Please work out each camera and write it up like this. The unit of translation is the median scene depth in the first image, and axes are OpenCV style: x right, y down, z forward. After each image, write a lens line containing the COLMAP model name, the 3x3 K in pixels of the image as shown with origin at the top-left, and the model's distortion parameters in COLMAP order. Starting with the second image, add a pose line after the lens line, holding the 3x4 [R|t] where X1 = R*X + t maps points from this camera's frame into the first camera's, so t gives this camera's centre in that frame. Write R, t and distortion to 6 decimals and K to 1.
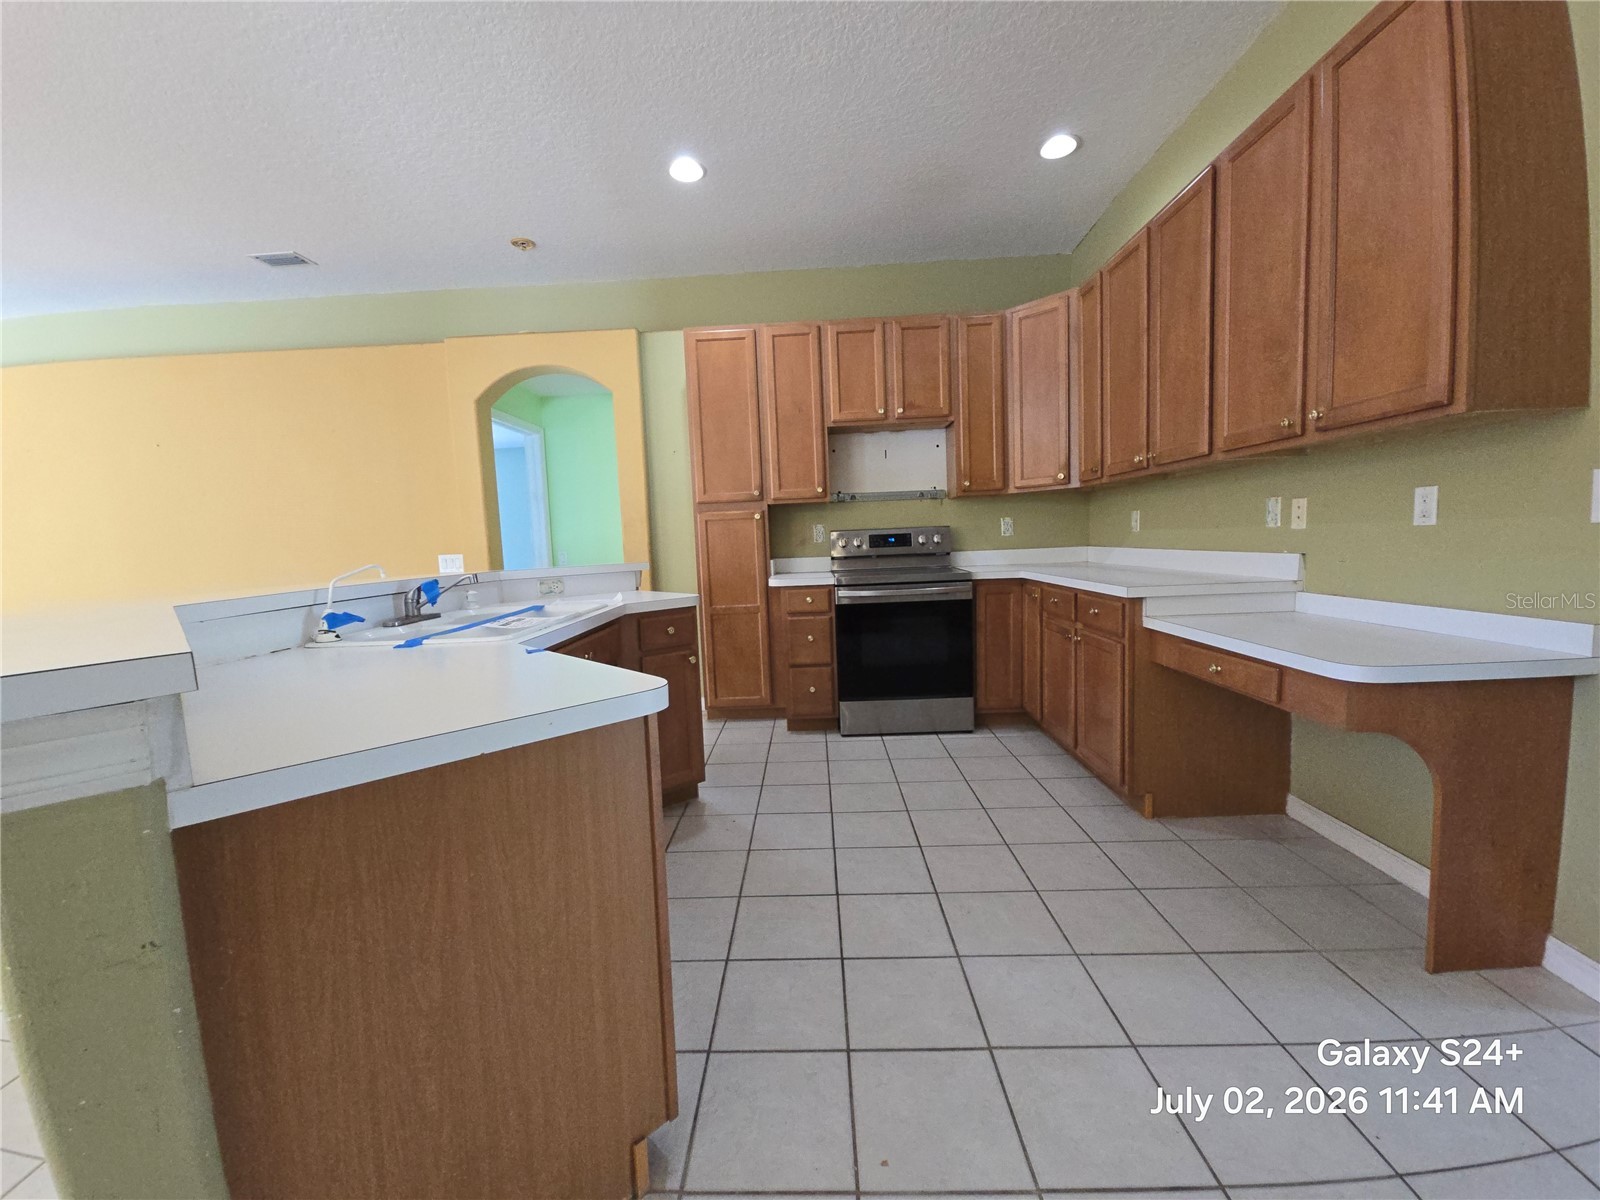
lens RADIAL K [[647.2, 0, 796.3], [0, 647.2, 597.9], [0, 0, 1]] dist [0.002680, -0.002875]
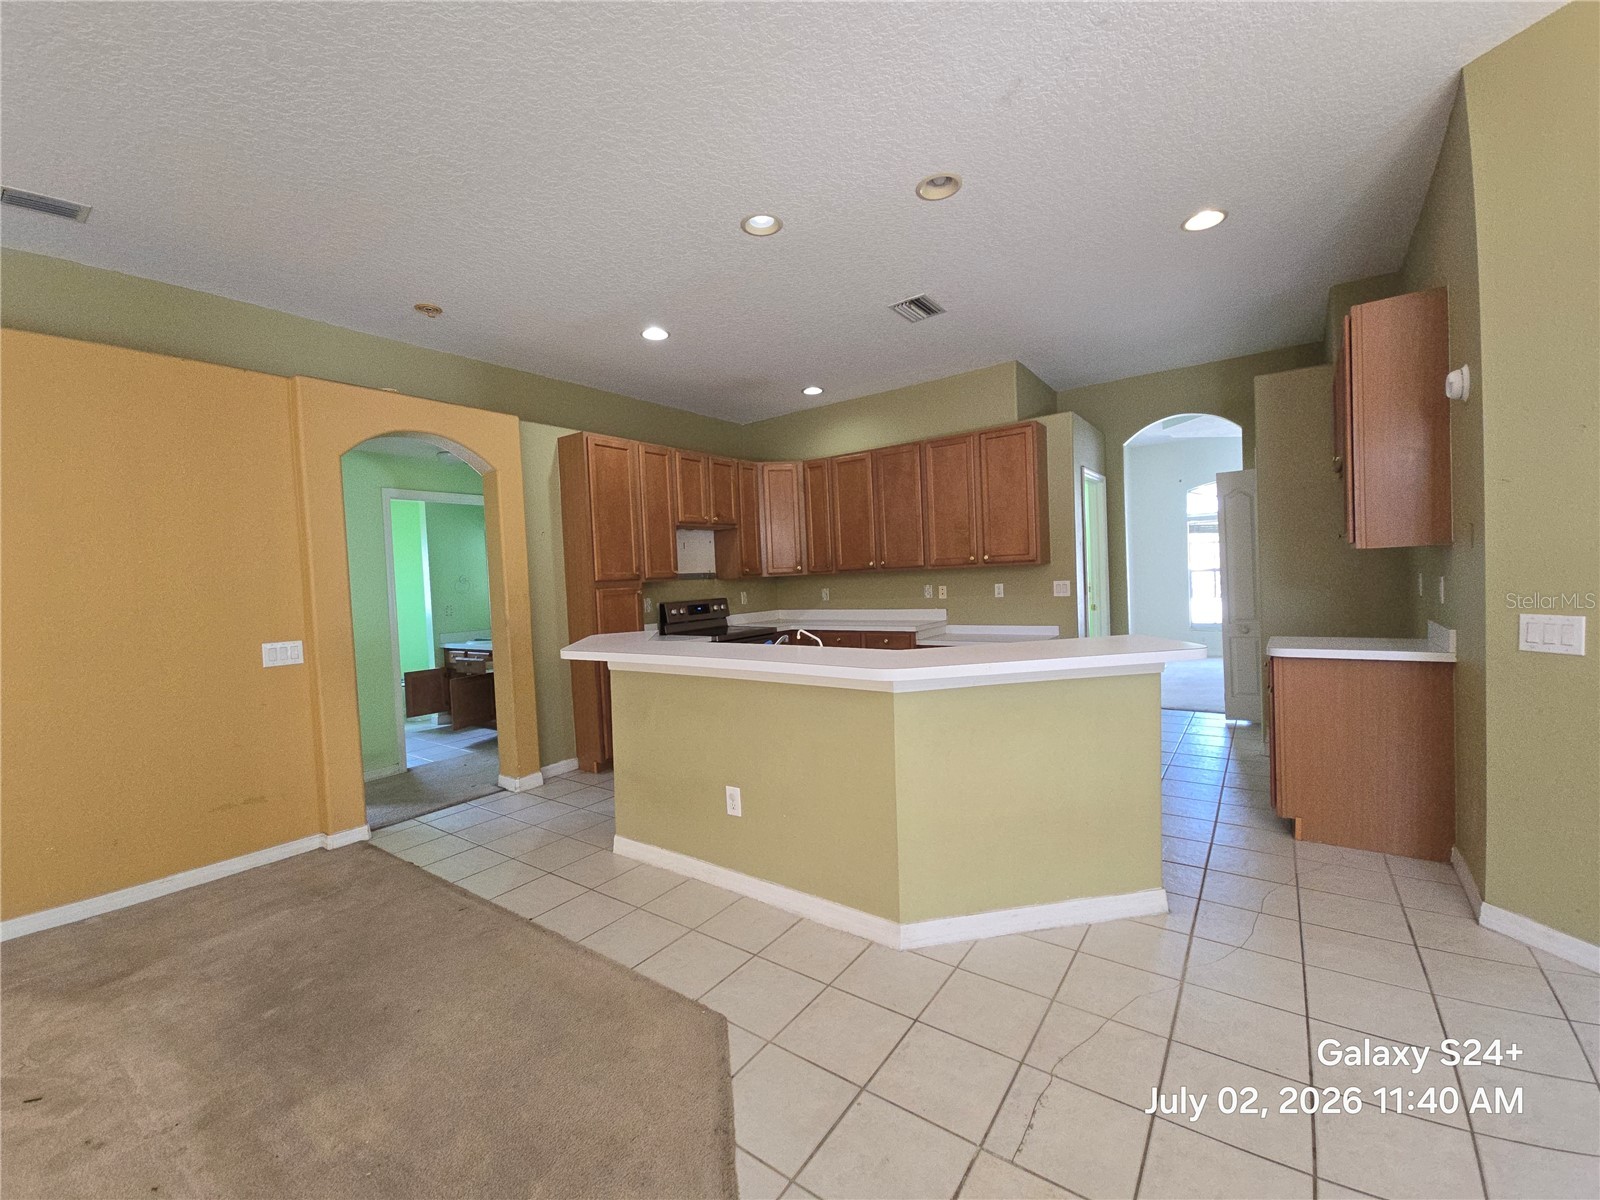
lens RADIAL K [[647.2, 0, 801.0], [0, 647.2, 607.0], [0, 0, 1]] dist [0.002680, -0.002875]
pose [[0.569567, -0.023635, 0.821605, -0.920370], [0.095742, 0.994690, -0.037758, -0.022660], [-0.816349, 0.100168, 0.568806, 0.049829]]
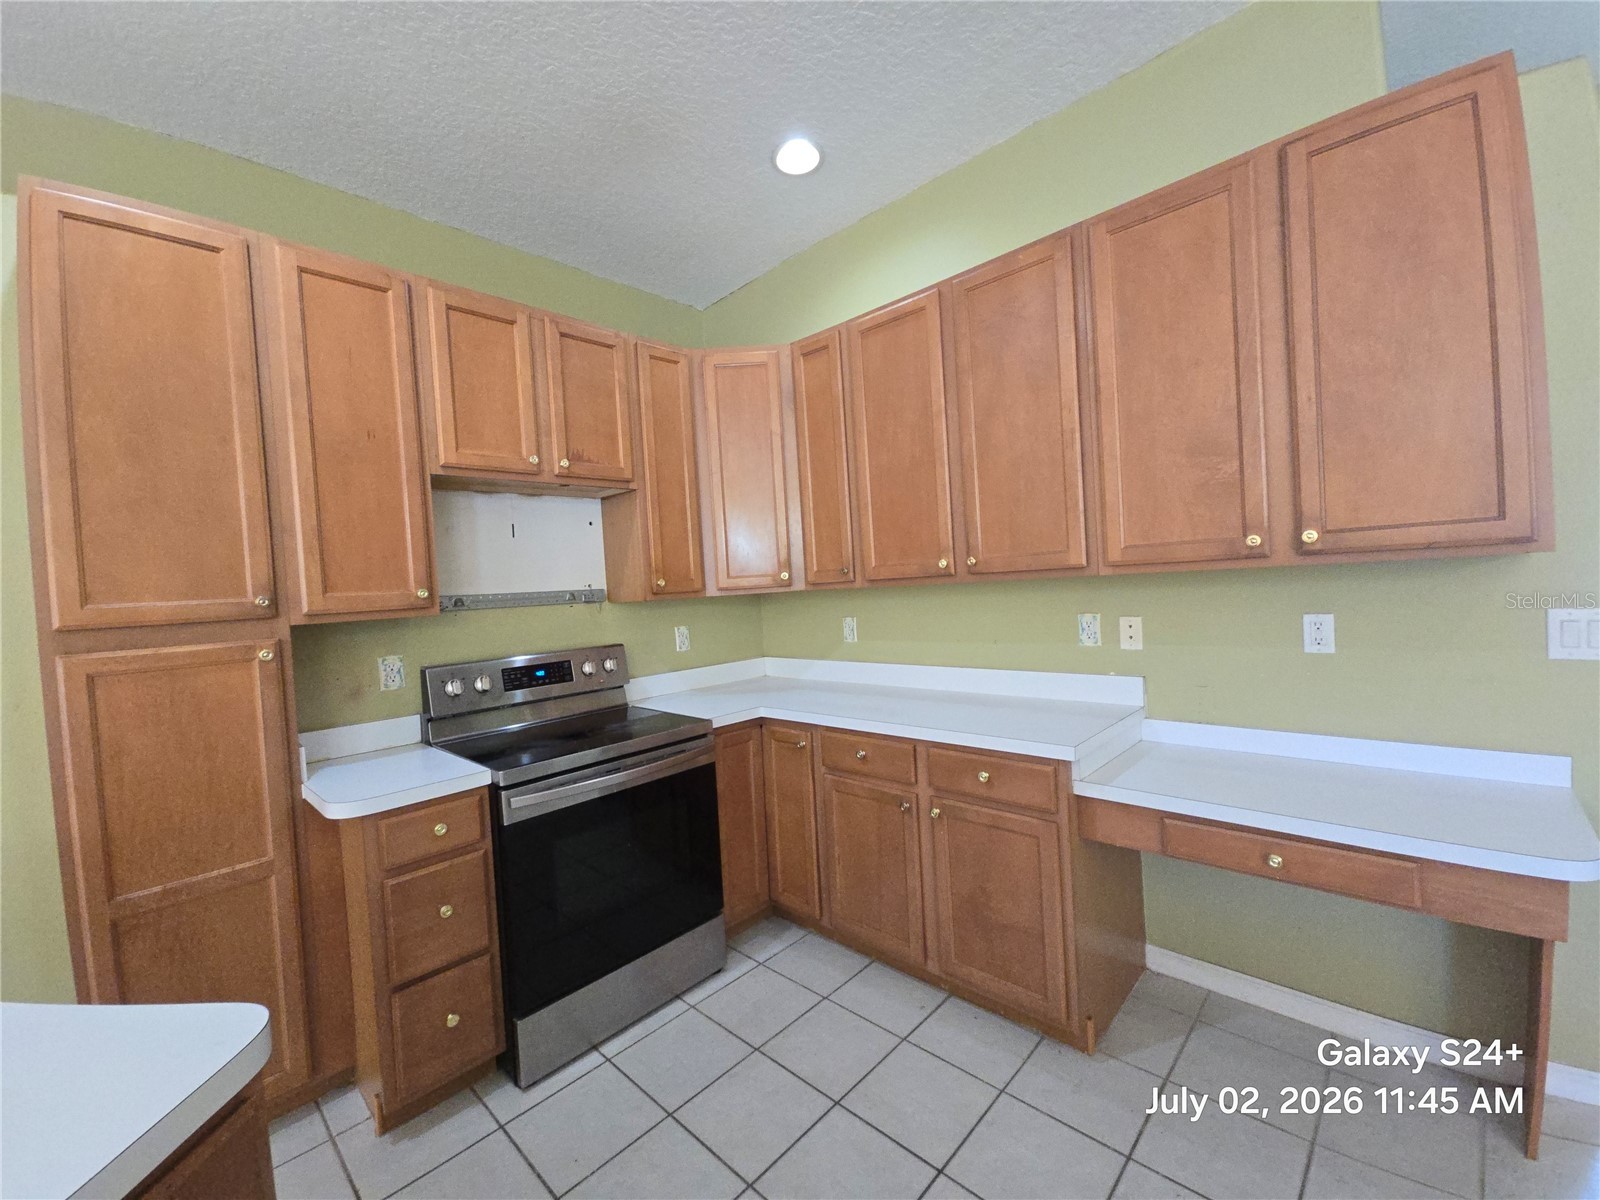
lens RADIAL K [[647.2, 0, 796.2], [0, 647.2, 601.9], [0, 0, 1]] dist [0.002680, -0.002875]
pose [[0.676518, -0.016397, 0.736244, -0.141683], [0.097106, 0.993009, -0.067113, -0.099332], [-0.729996, 0.116897, 0.673380, 0.451308]]
